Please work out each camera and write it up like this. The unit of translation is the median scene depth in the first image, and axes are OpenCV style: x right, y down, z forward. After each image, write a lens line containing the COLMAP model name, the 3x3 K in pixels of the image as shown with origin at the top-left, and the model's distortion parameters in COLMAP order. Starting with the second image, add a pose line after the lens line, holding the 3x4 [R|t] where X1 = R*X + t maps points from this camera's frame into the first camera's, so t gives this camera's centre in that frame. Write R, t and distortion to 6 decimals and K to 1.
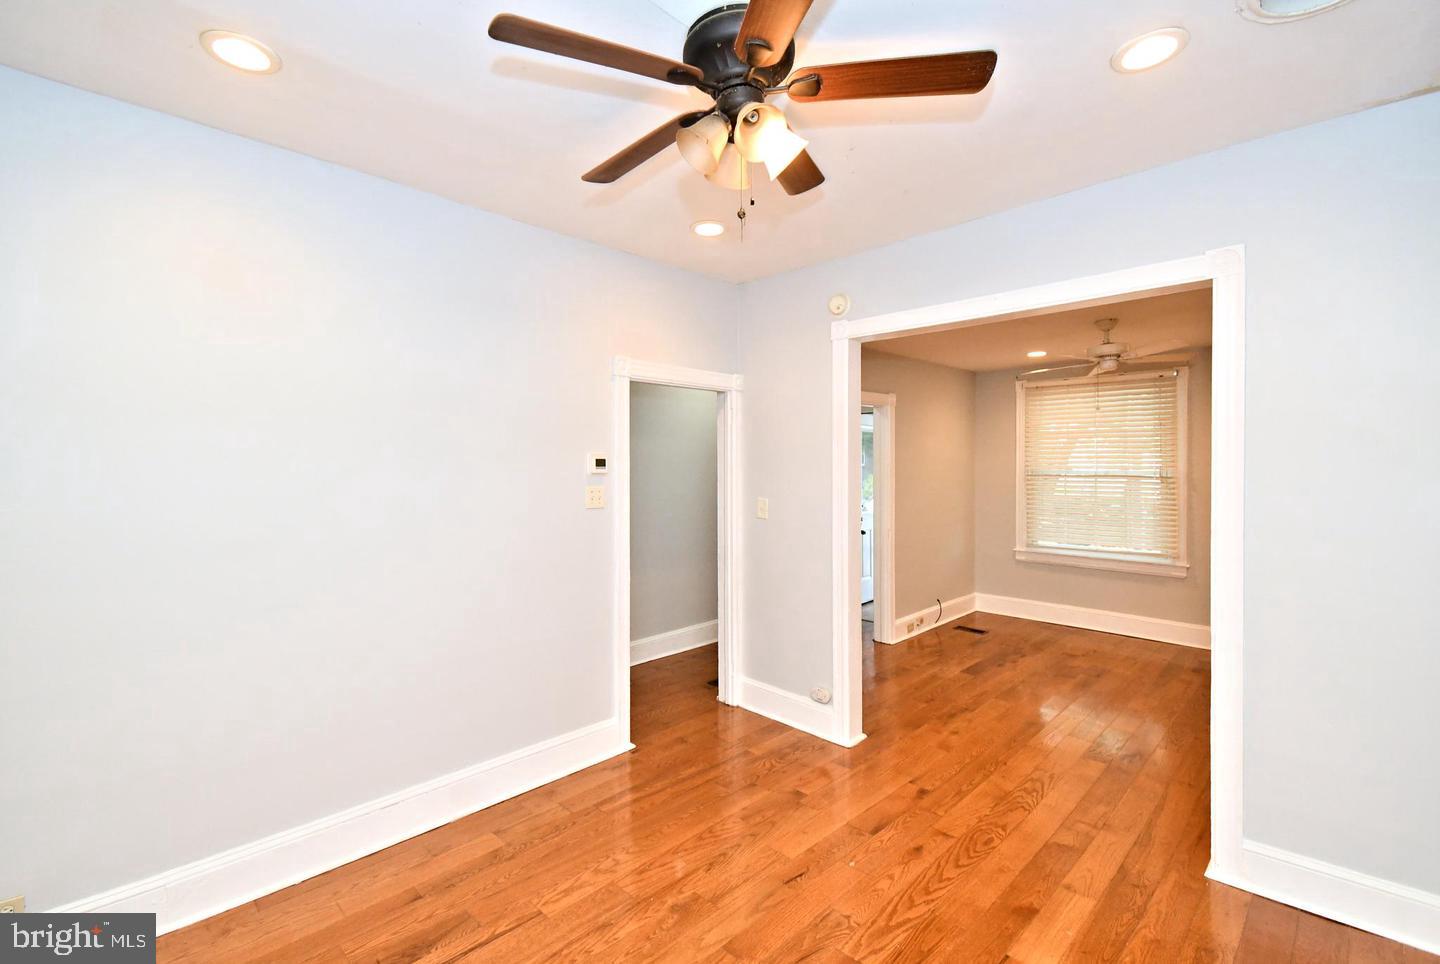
lens RADIAL K [[632.1, 0, 723.5], [0, 632.1, 471.6], [0, 0, 1]] dist [-0.020340, -0.000723]
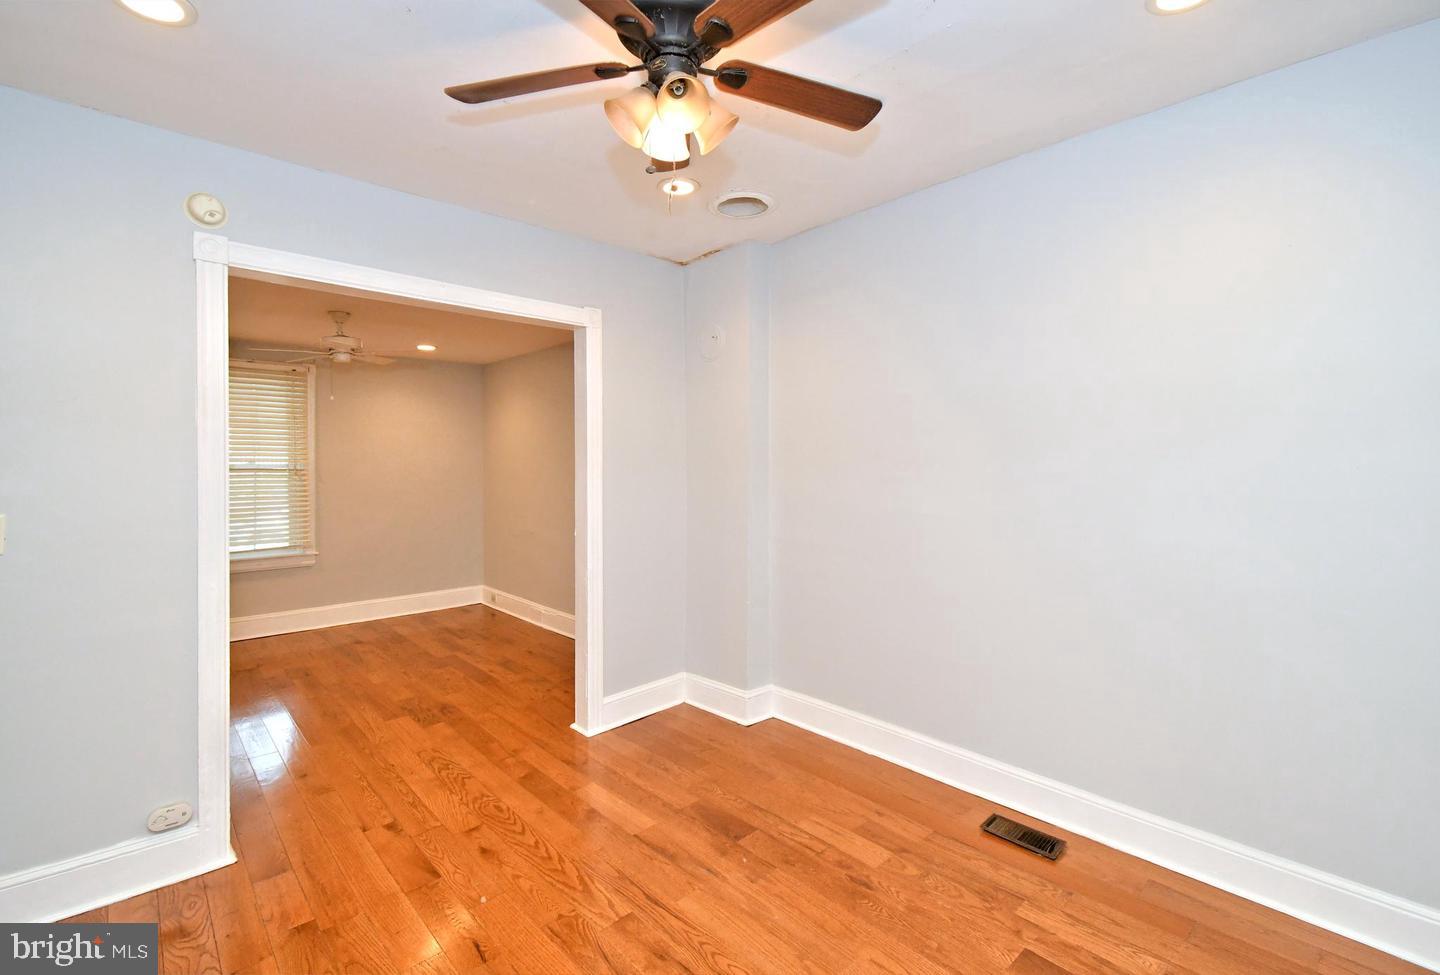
lens RADIAL K [[632.1, 0, 717.3], [0, 632.1, 479.7], [0, 0, 1]] dist [-0.020340, -0.000723]
pose [[-0.006267, -0.024809, 0.999673, -0.533439], [0.005450, 0.999677, 0.024843, 0.005812], [-0.999966, 0.005604, -0.006130, 0.531168]]
